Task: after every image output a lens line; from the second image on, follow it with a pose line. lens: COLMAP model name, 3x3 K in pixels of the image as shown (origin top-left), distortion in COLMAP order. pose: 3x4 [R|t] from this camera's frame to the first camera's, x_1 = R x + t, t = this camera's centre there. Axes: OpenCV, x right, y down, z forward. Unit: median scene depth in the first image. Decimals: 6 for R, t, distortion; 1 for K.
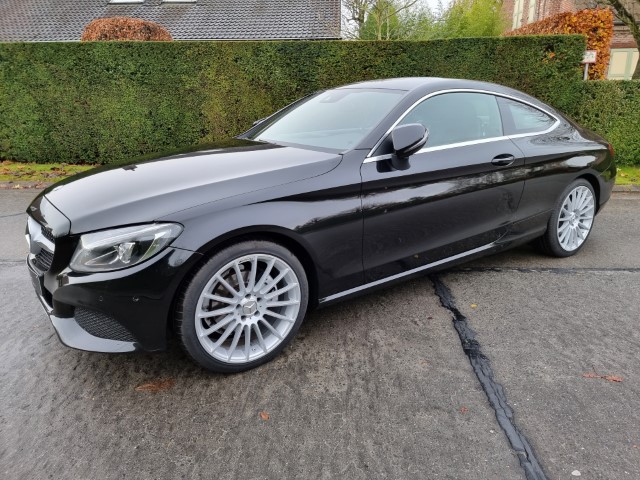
lens RADIAL K [[454.1, 0, 321.7], [0, 454.1, 238.4], [0, 0, 1]] dist [0.092475, -0.082775]
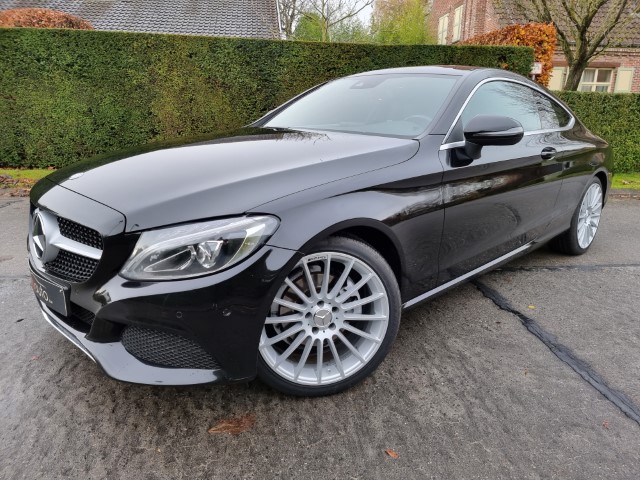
lens RADIAL K [[454.1, 0, 321.7], [0, 454.1, 238.4], [0, 0, 1]] dist [0.092475, -0.082775]
pose [[0.985813, -0.020871, 0.166544, -0.090725], [0.024774, 0.999464, -0.021395, 0.006212], [-0.166008, 0.025217, 0.985802, 0.053047]]
